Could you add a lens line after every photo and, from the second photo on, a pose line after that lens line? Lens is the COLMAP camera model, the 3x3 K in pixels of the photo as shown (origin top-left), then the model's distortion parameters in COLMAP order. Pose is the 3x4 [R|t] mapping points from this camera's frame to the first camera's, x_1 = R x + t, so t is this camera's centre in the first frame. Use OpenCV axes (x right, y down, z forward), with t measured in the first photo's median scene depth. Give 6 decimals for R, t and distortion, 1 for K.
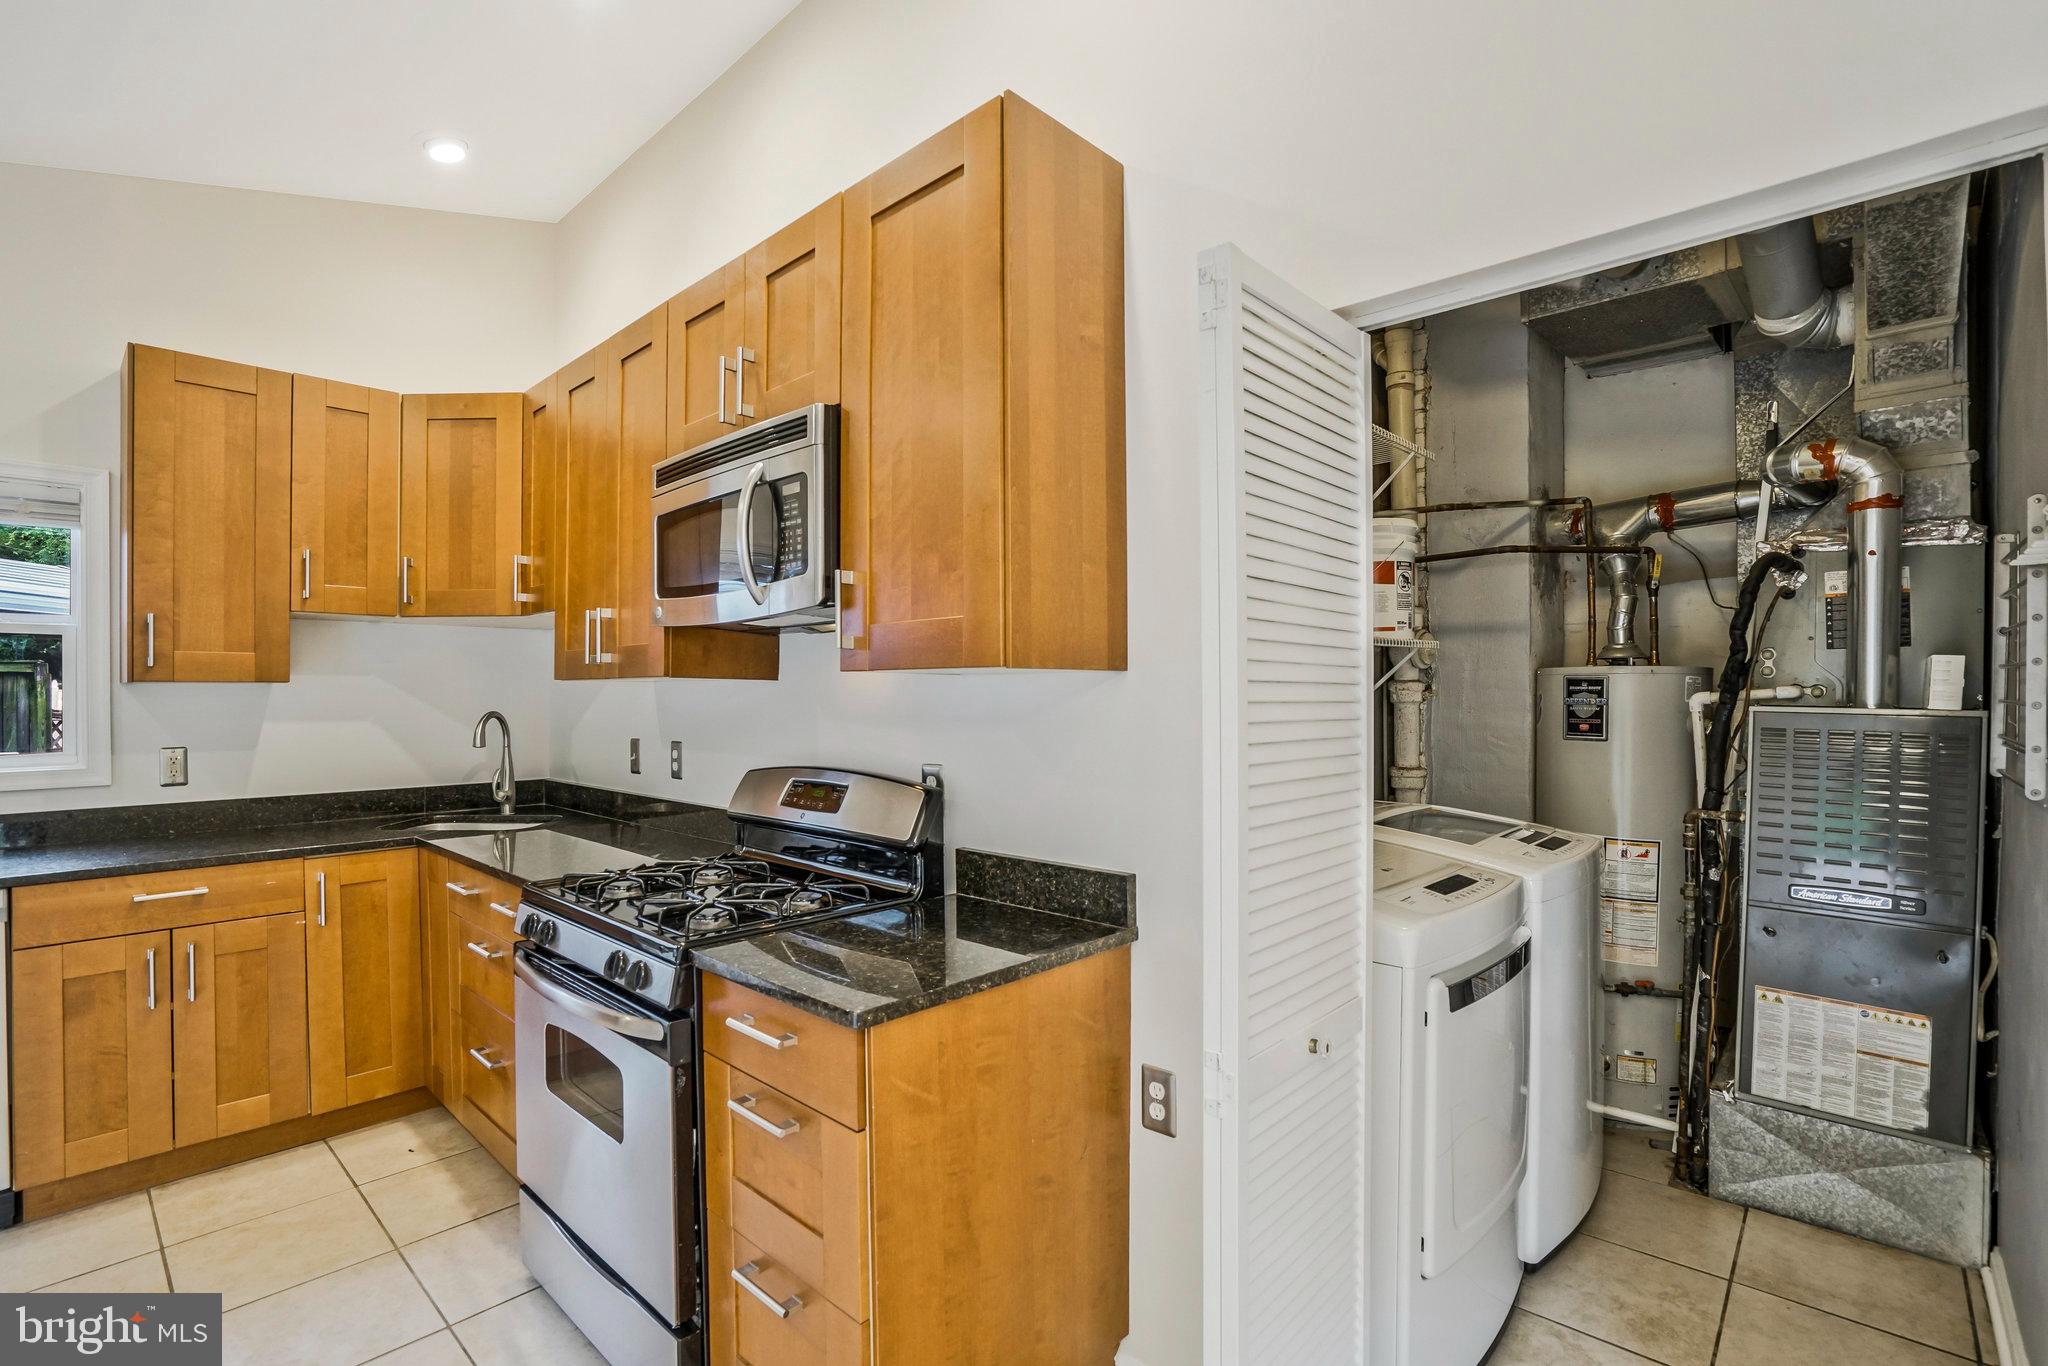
lens RADIAL K [[956.0, 0, 1010.0], [0, 956.0, 677.4], [0, 0, 1]] dist [-0.043722, 0.009719]
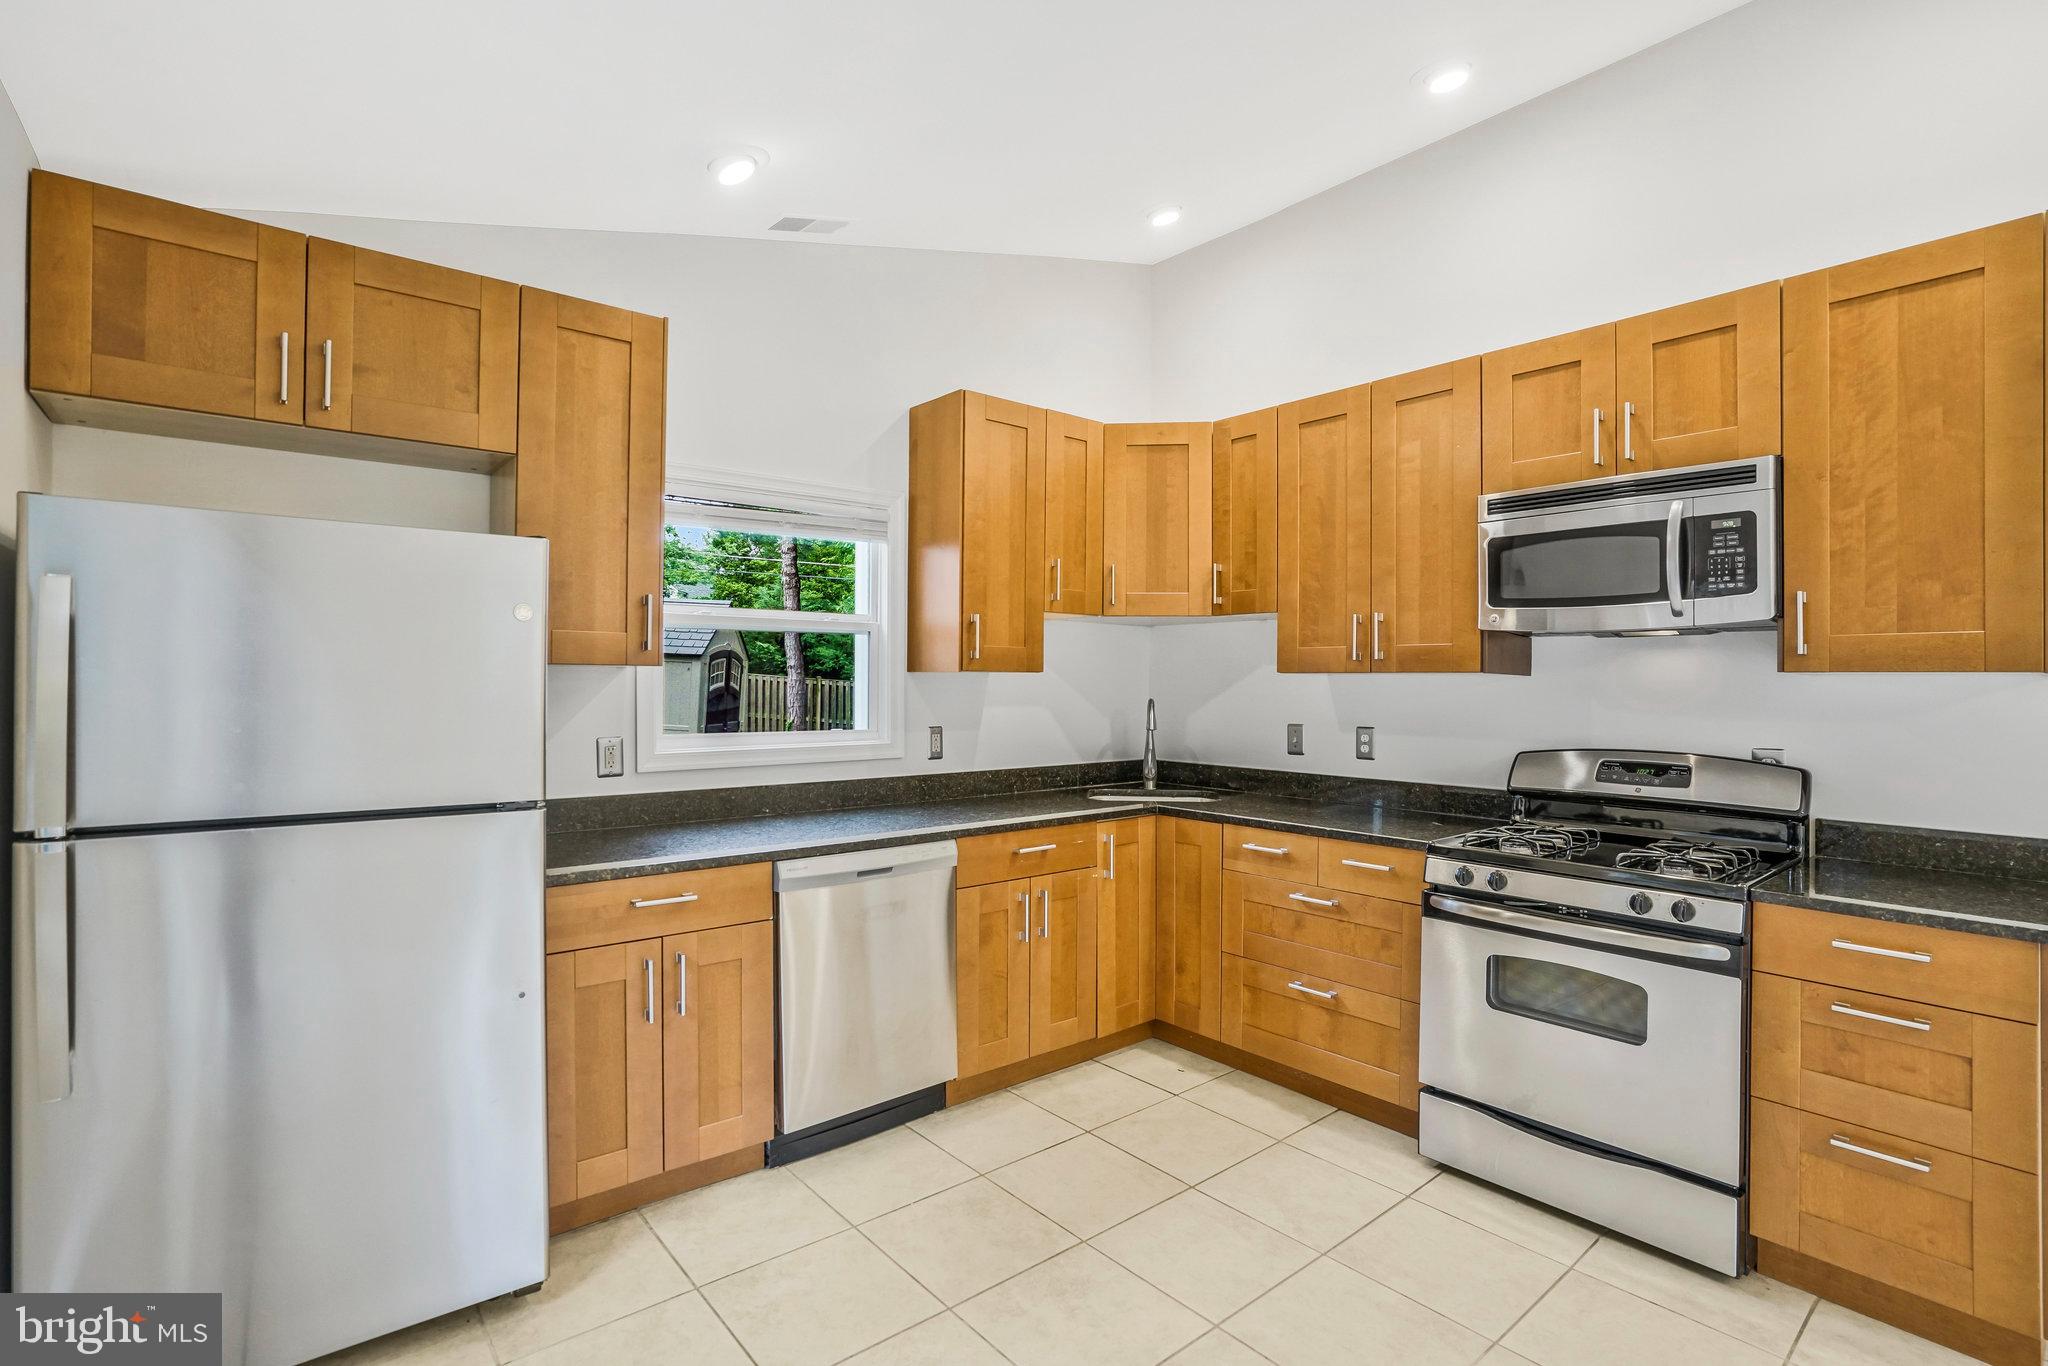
lens RADIAL K [[956.0, 0, 1044.7], [0, 956.0, 679.1], [0, 0, 1]] dist [-0.043722, 0.009719]
pose [[0.993331, 0.012218, -0.114646, -0.679844], [-0.010881, 0.999865, 0.012285, -0.001661], [0.114781, -0.010955, 0.993330, -0.212077]]
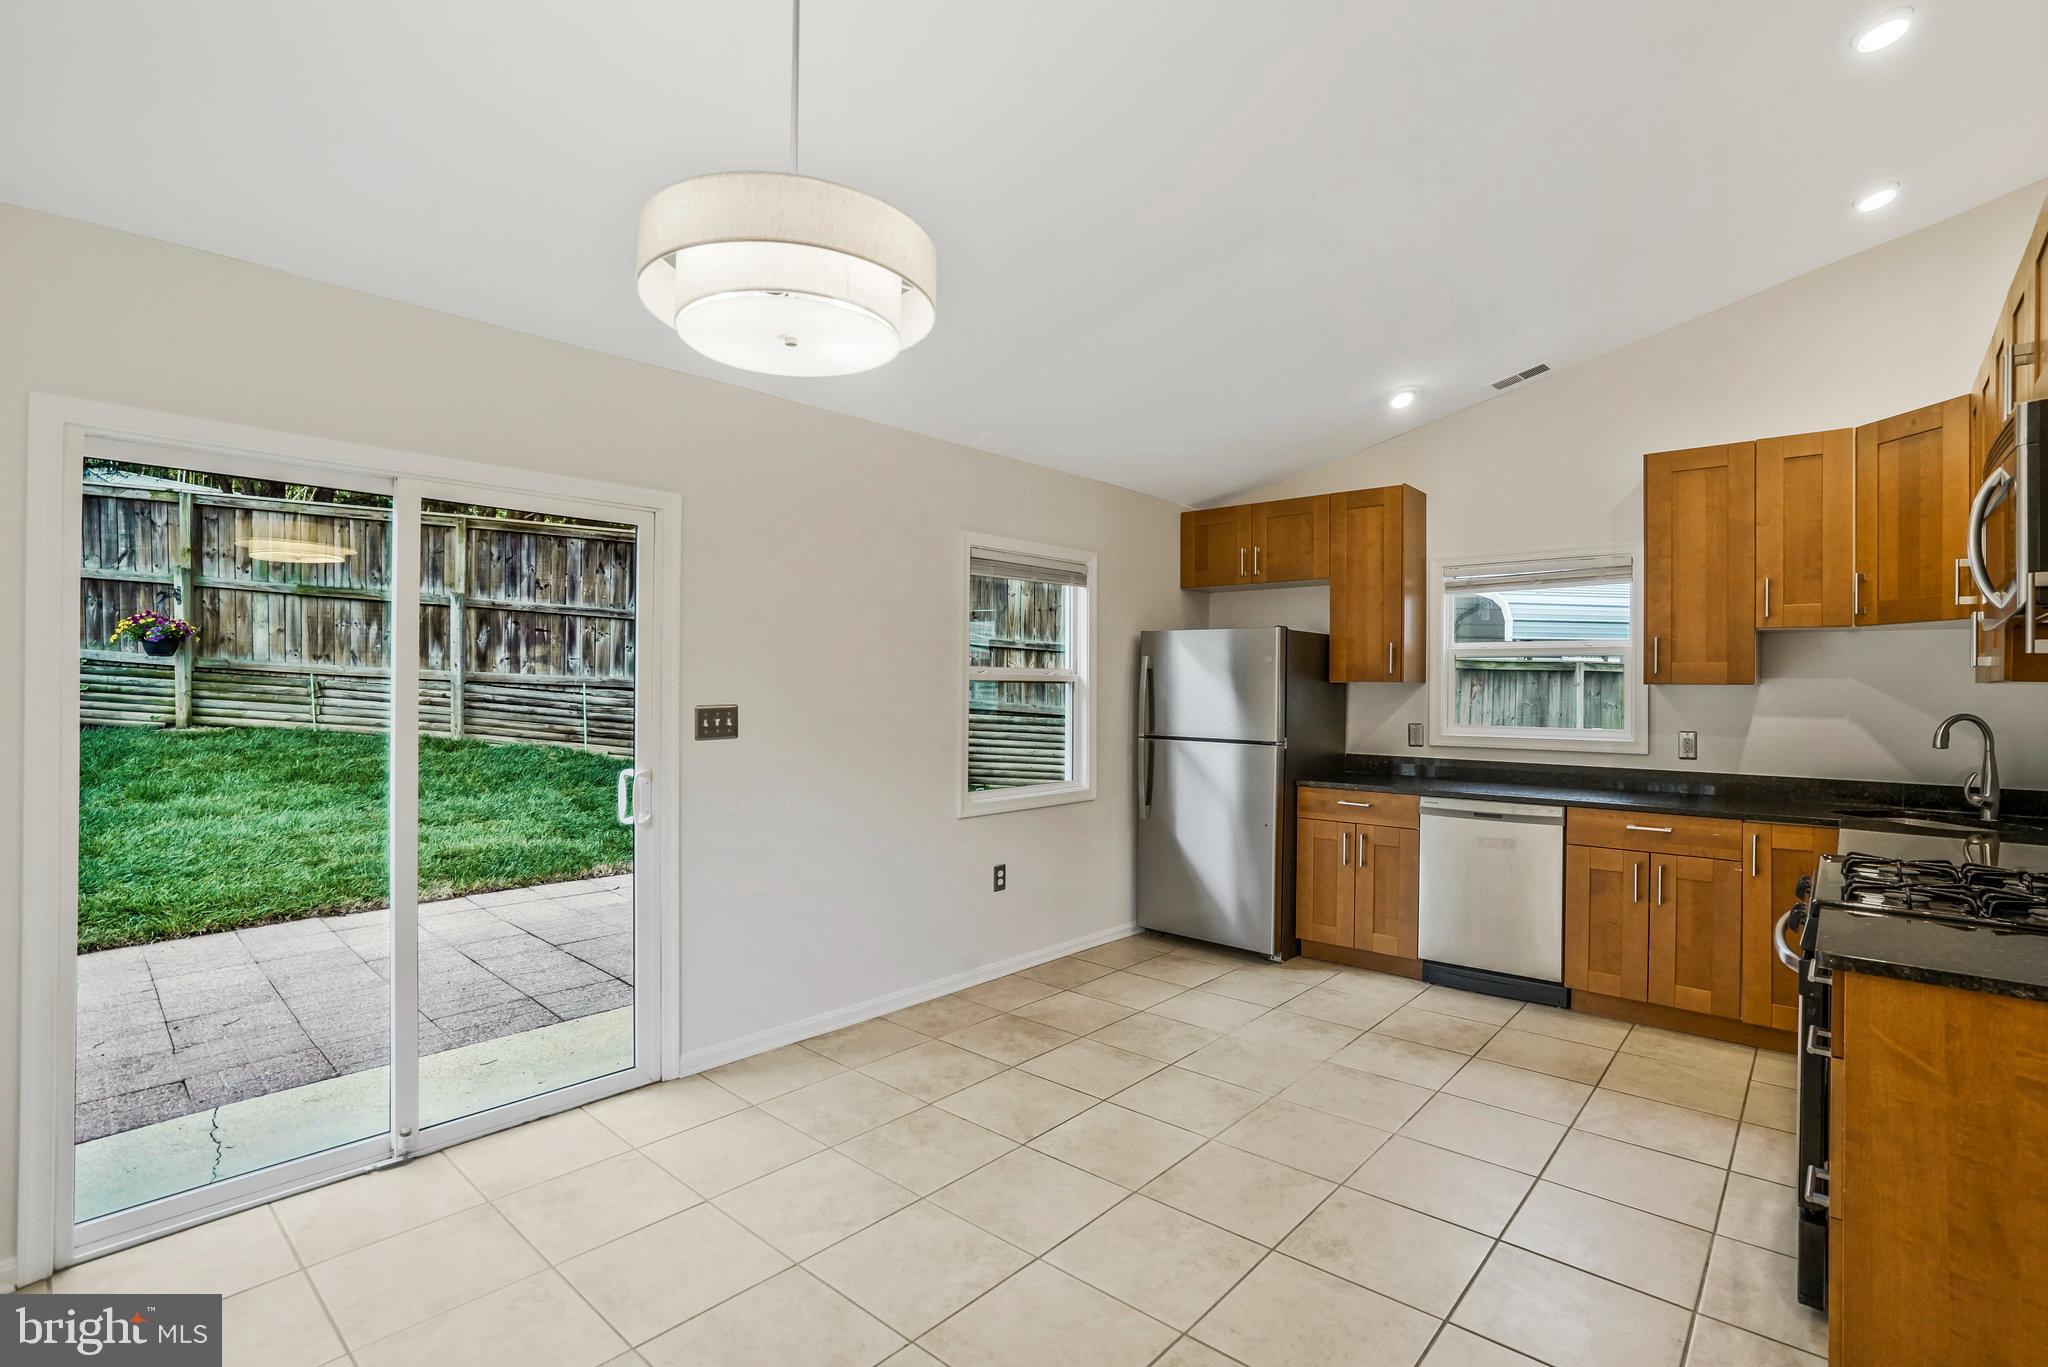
lens RADIAL K [[956.0, 0, 1025.1], [0, 956.0, 684.8], [0, 0, 1]] dist [-0.043722, 0.009719]
pose [[0.037248, 0.003584, -0.999300, 0.490789], [0.003076, 0.999988, 0.003701, -0.002394], [0.999301, -0.003212, 0.037236, -0.039740]]
